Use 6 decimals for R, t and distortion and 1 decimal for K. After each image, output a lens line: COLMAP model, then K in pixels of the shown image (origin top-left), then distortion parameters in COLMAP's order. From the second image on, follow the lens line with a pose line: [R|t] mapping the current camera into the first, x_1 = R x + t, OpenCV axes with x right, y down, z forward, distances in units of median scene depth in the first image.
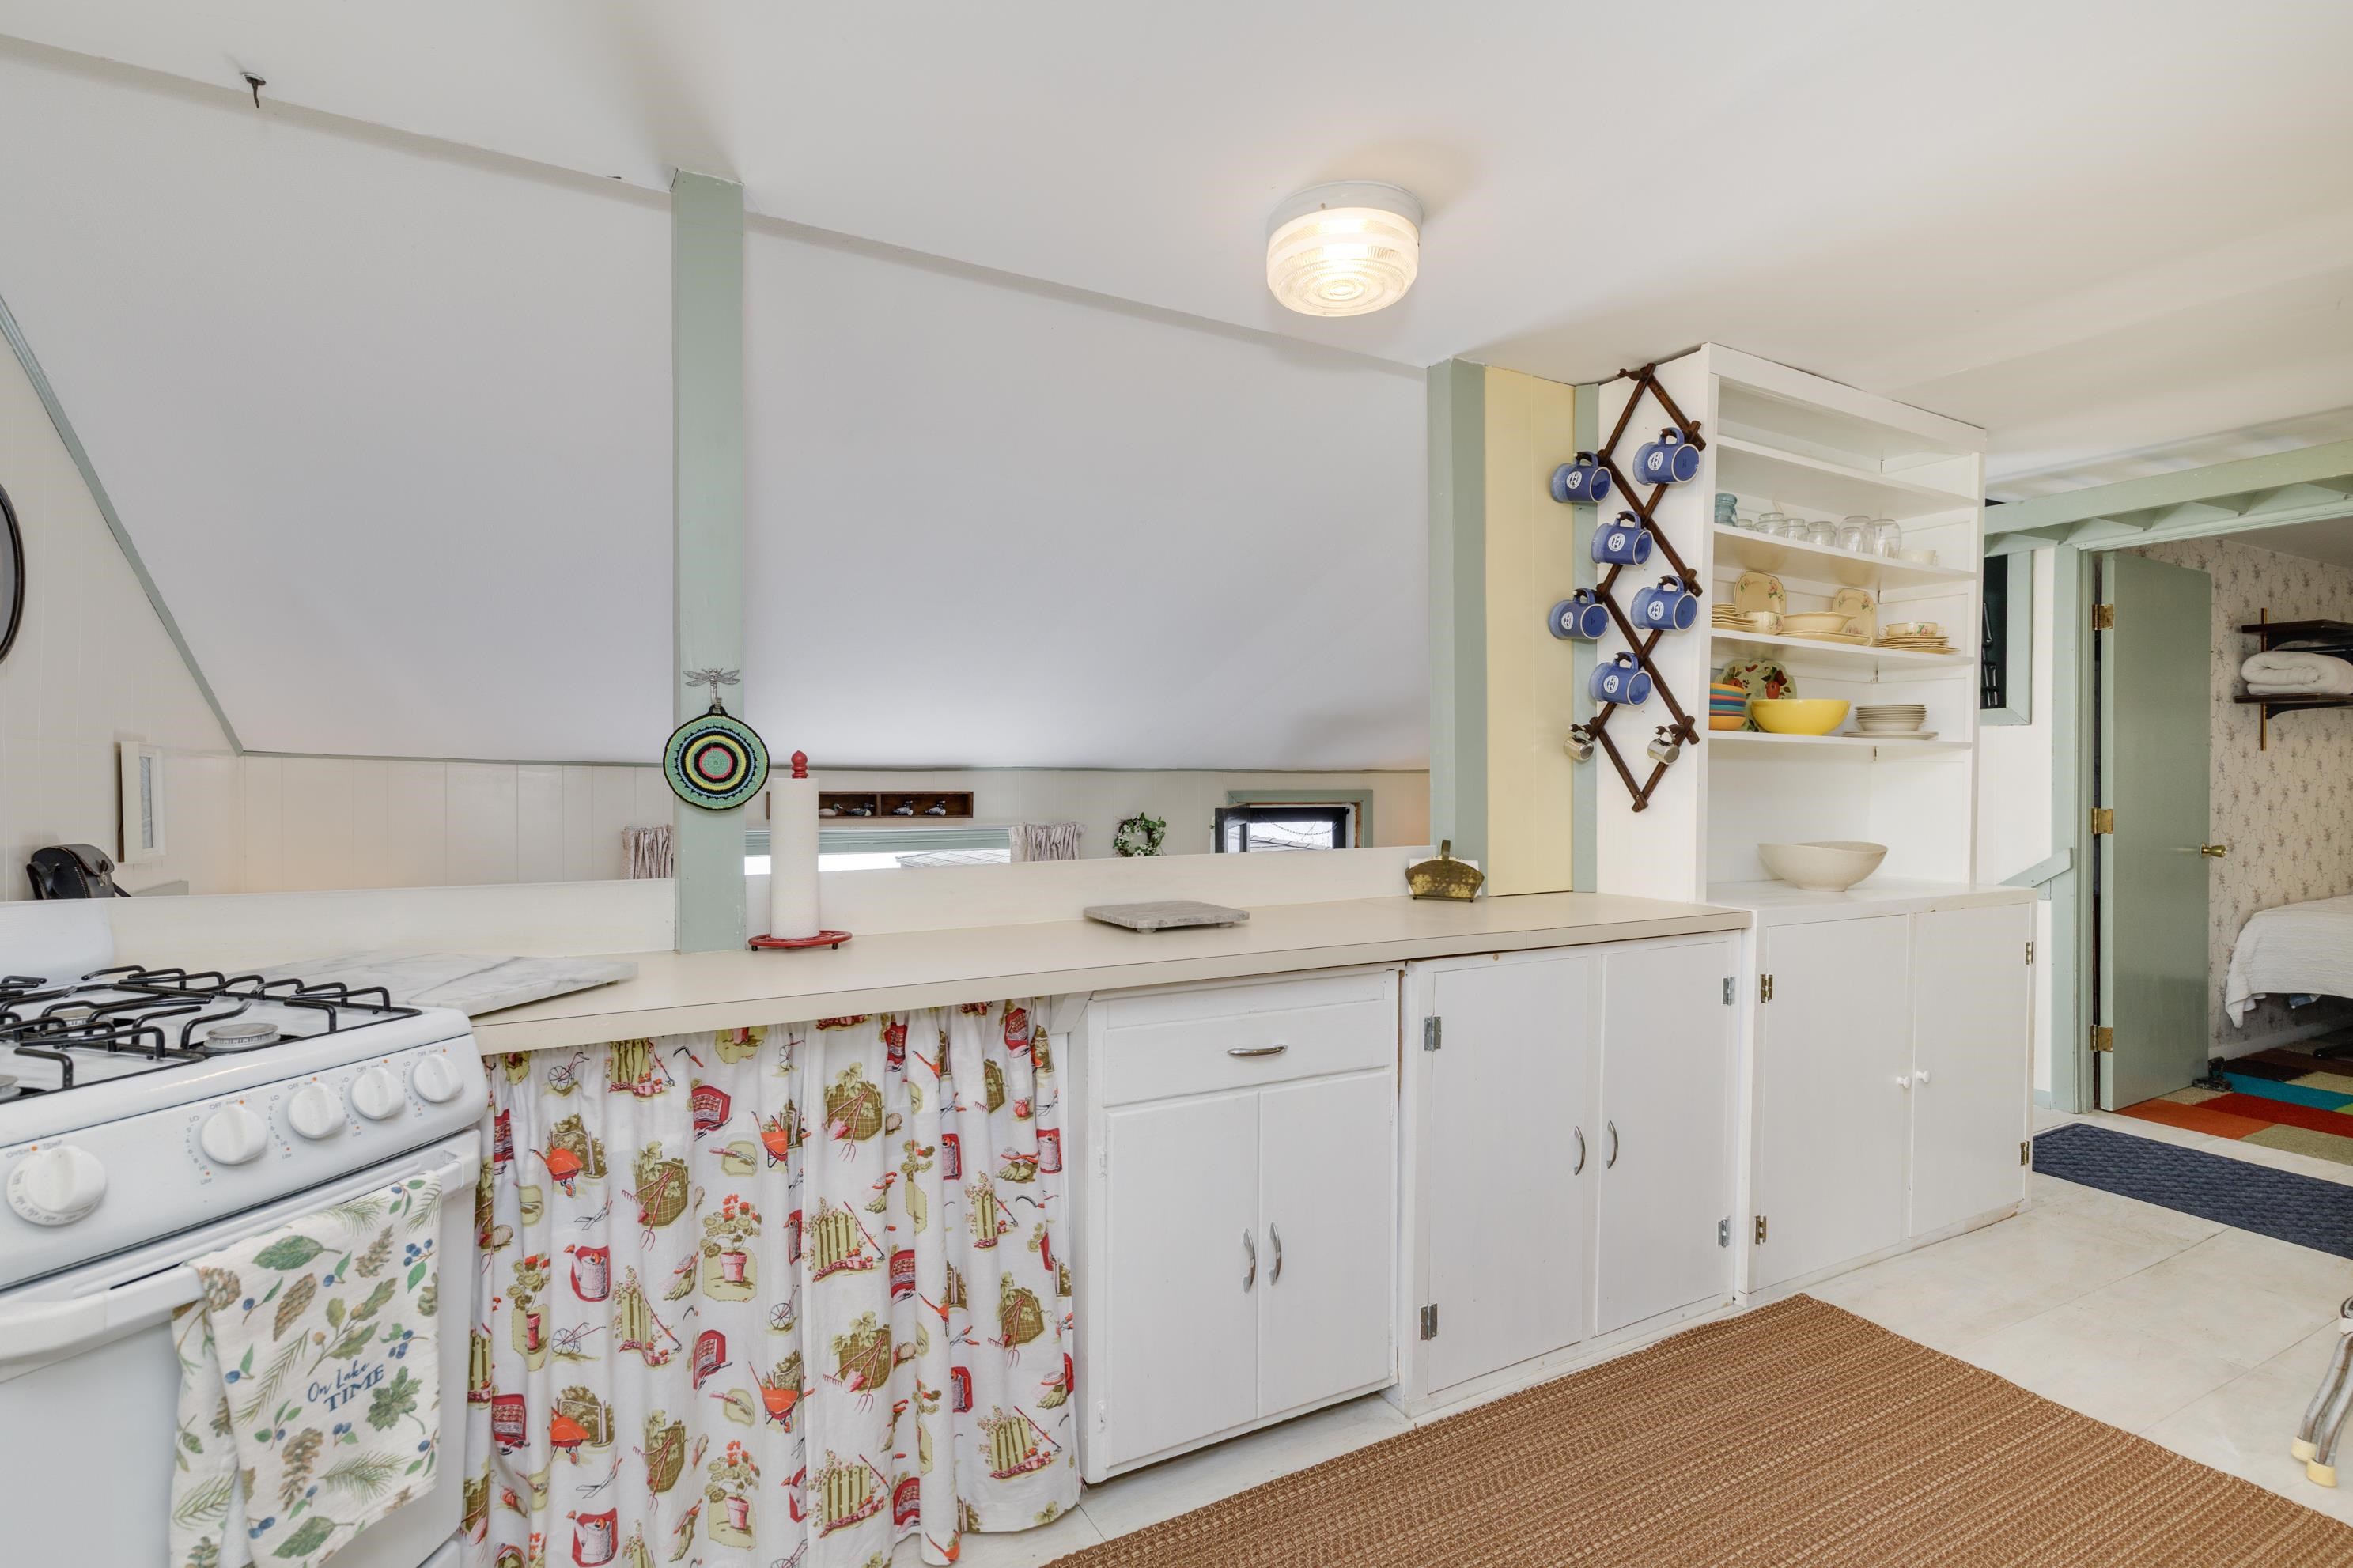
lens RADIAL K [[1086.2, 0, 1159.6], [0, 1086.2, 778.2], [0, 0, 1]] dist [0.005630, -0.000686]
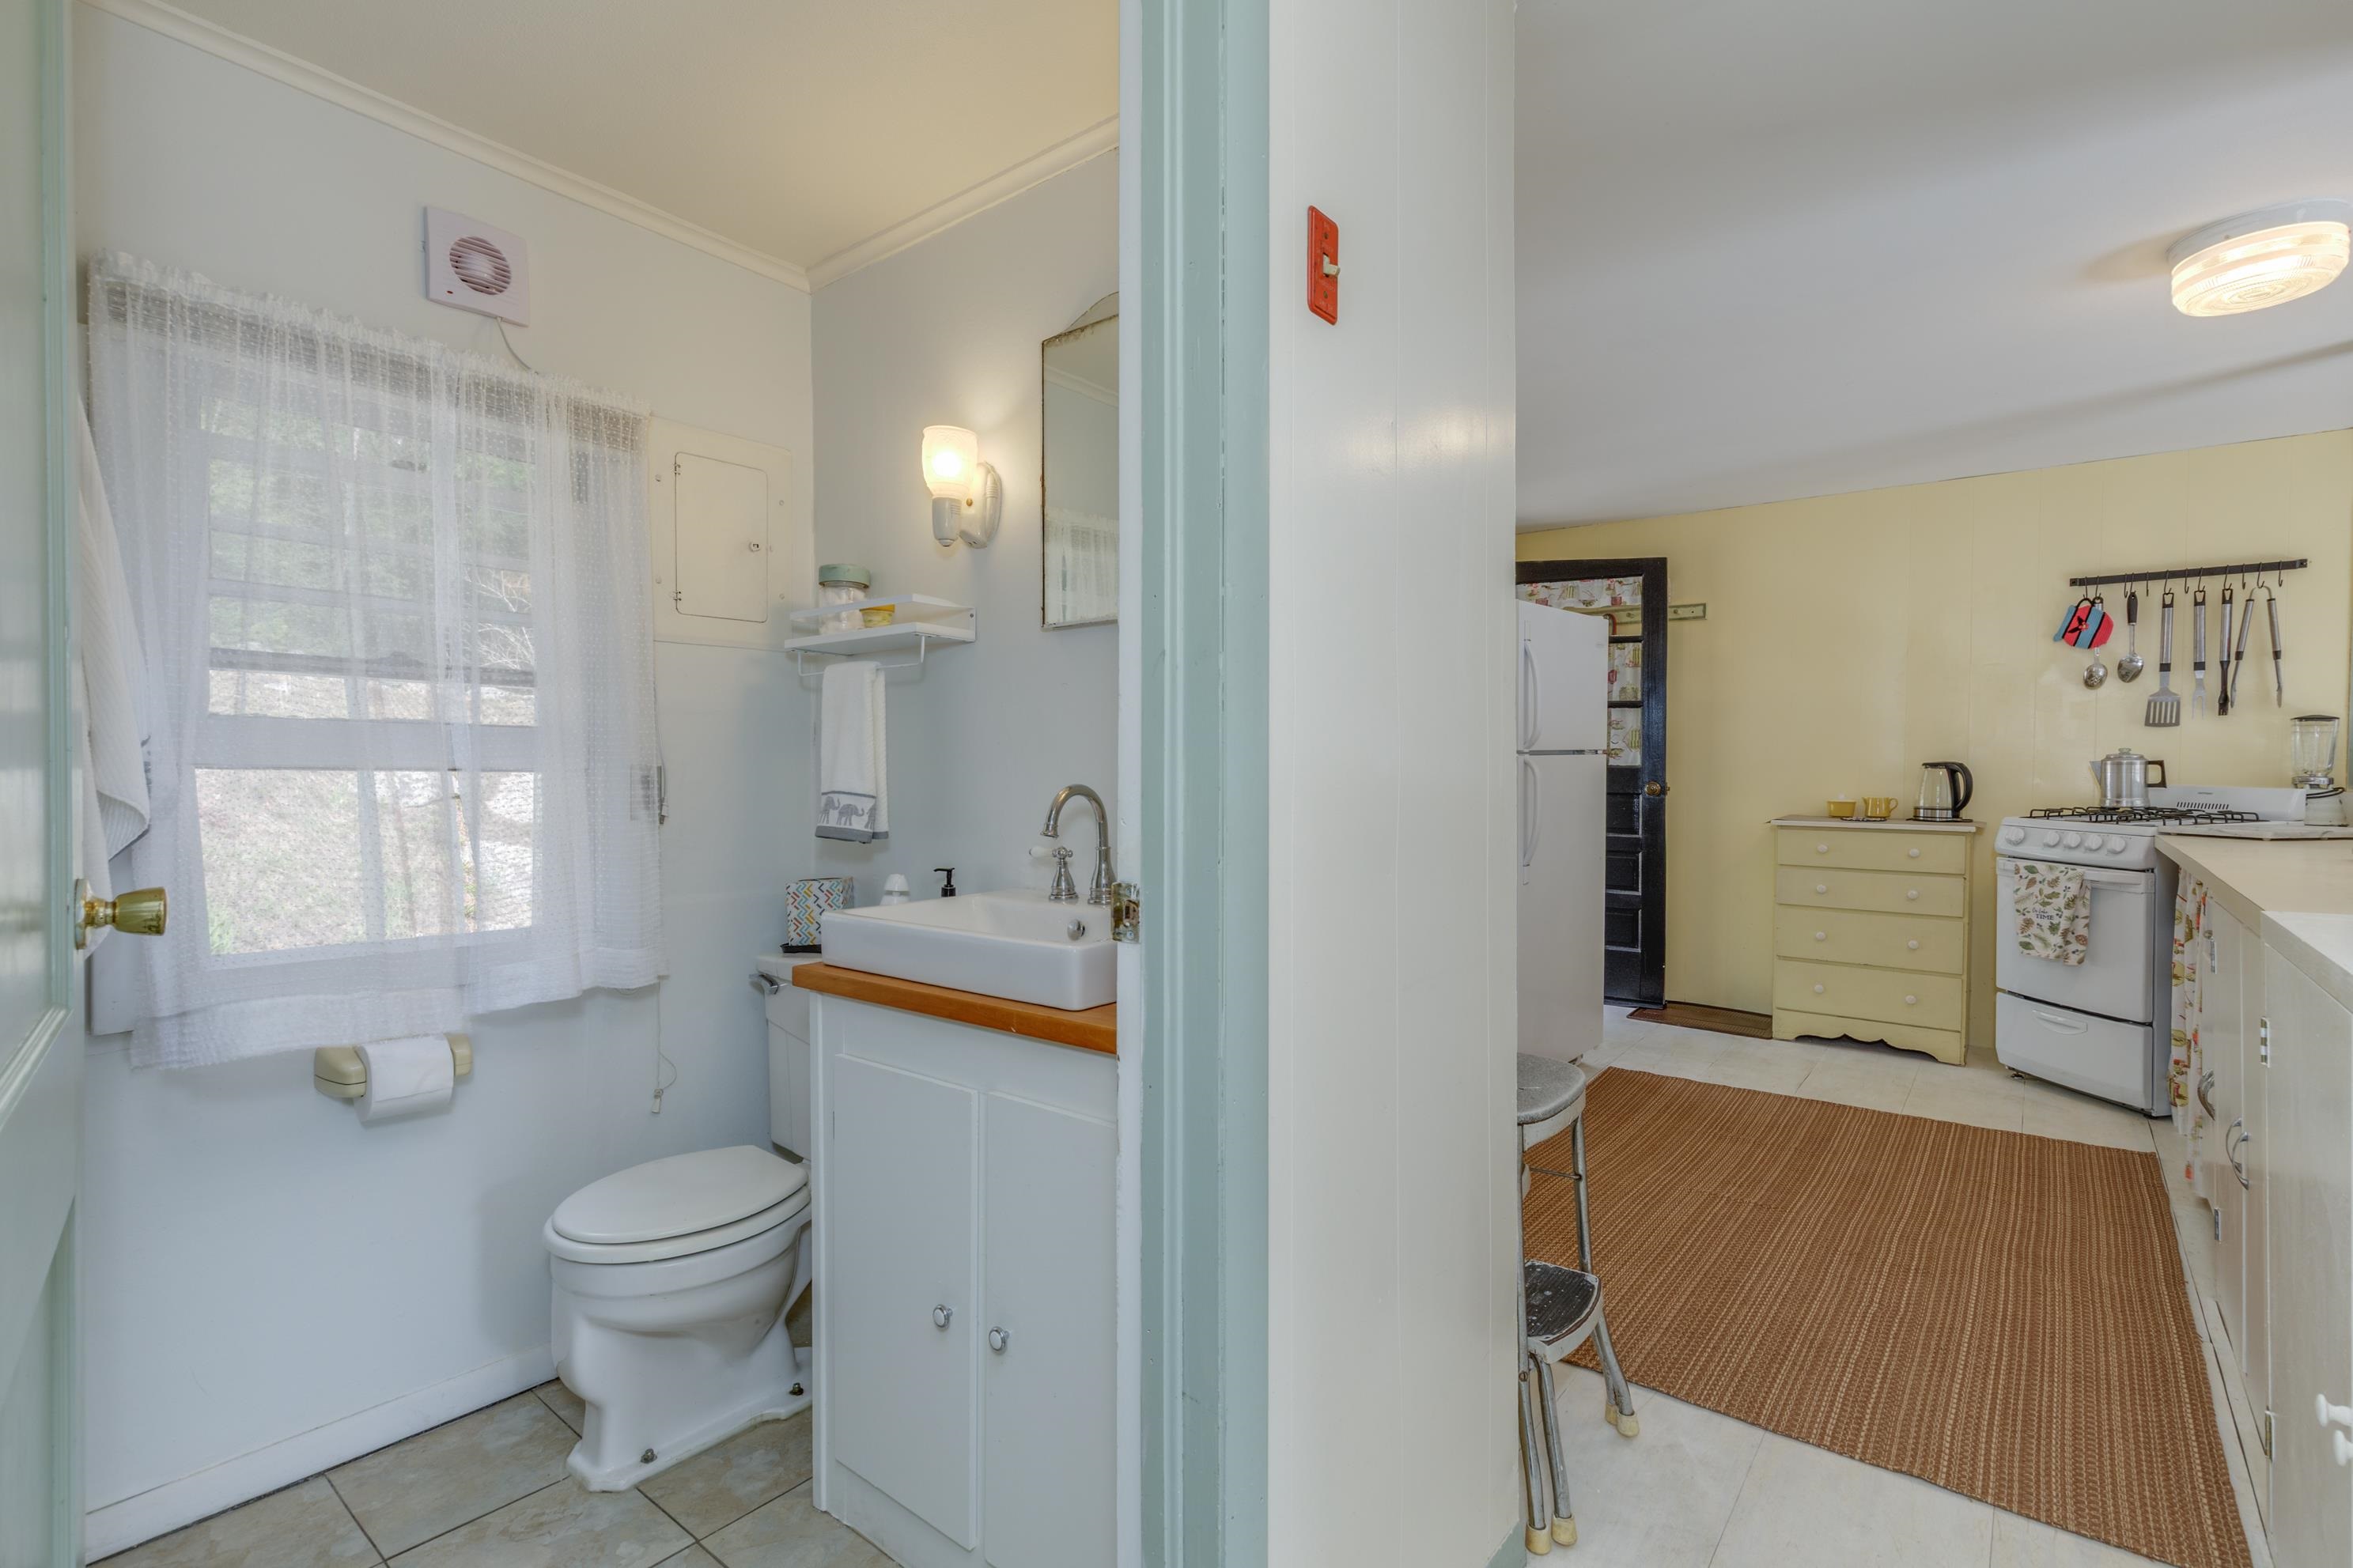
lens RADIAL K [[1086.2, 0, 1178.6], [0, 1086.2, 782.5], [0, 0, 1]] dist [0.005630, -0.000686]
pose [[-0.910440, 0.010008, -0.413520, 3.101246], [0.002520, 0.999823, 0.018648, 0.065754], [0.413634, 0.015936, -0.910304, 2.938337]]
